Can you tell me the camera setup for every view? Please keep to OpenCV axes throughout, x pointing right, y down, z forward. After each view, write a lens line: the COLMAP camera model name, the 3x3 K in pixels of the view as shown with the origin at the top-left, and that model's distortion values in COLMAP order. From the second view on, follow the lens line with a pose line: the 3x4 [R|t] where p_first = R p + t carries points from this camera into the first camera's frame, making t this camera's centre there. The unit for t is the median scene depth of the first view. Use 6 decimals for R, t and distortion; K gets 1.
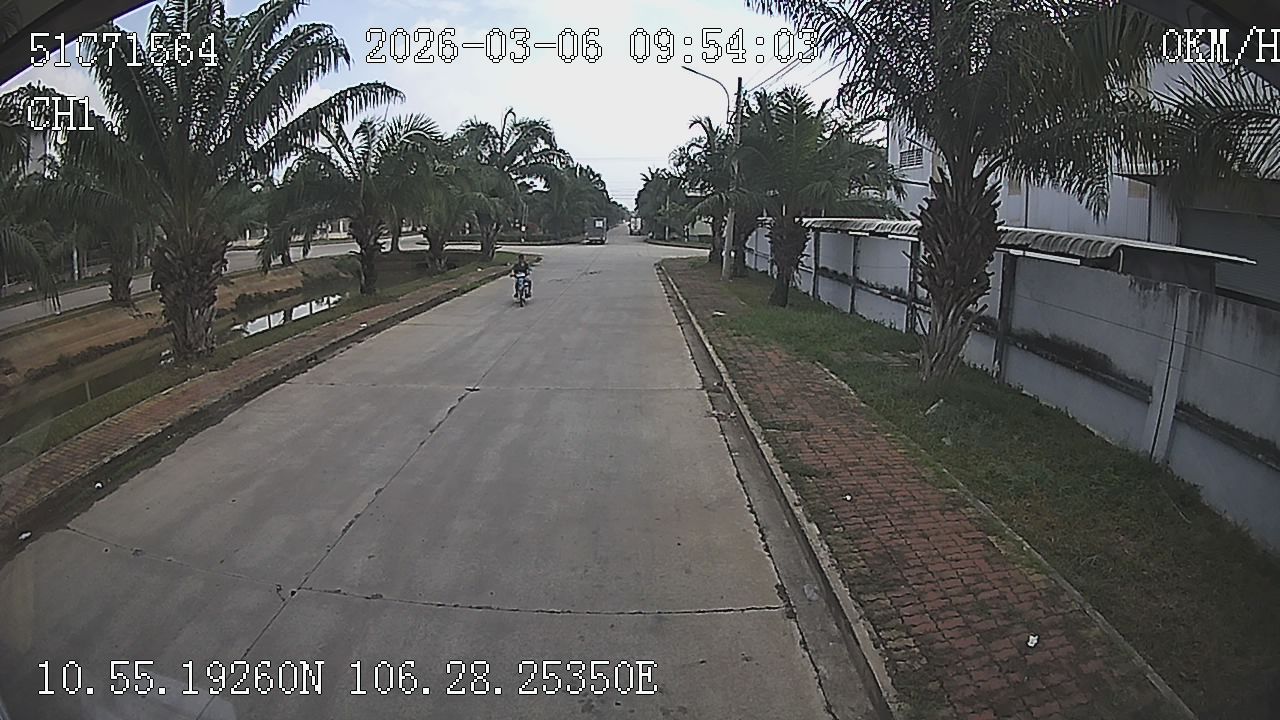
lens RADIAL K [[911.7, 0, 644.3], [0, 911.7, 405.5], [0, 0, 1]] dist [-0.308750, 0.003267]
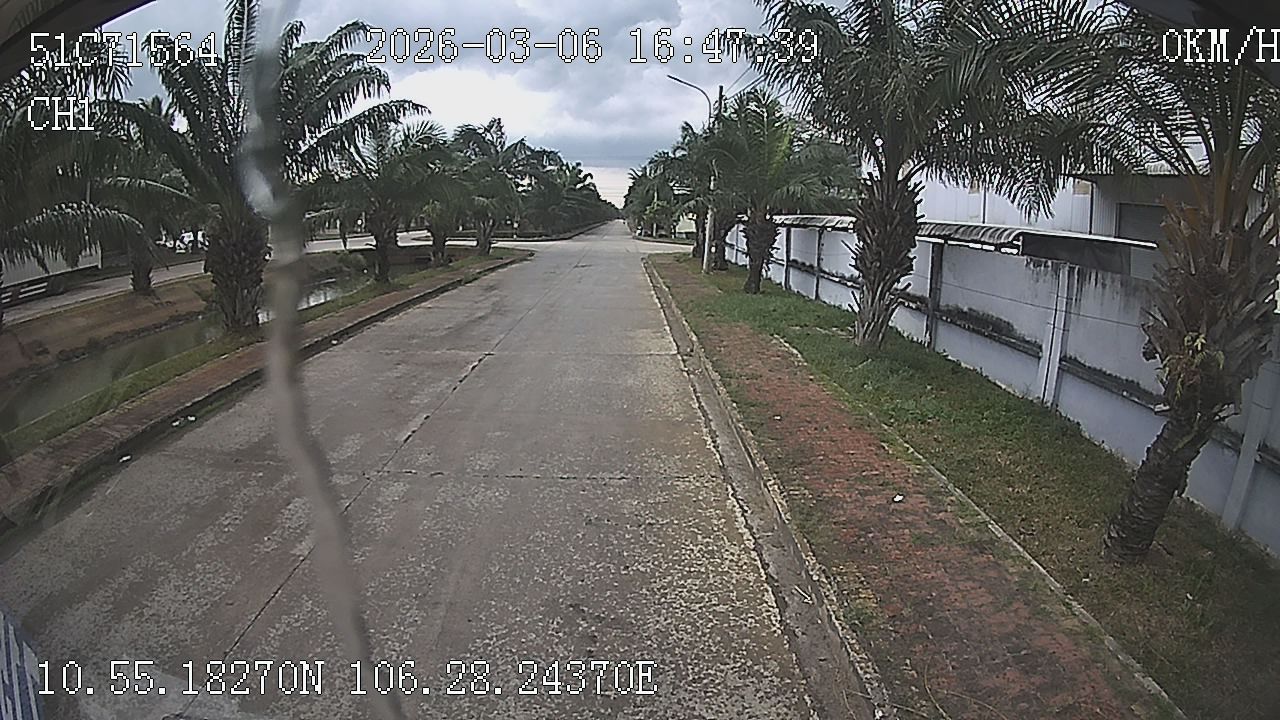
lens RADIAL K [[1091.6, 0, 640.0], [0, 1091.6, 360.0], [0, 0, 1]] dist [-0.527068, -0.000303]
pose [[0.999989, 0.002061, 0.004267, 0.007066], [-0.001737, 0.997211, -0.074618, 0.087599], [-0.004409, 0.074610, 0.997203, -0.402409]]
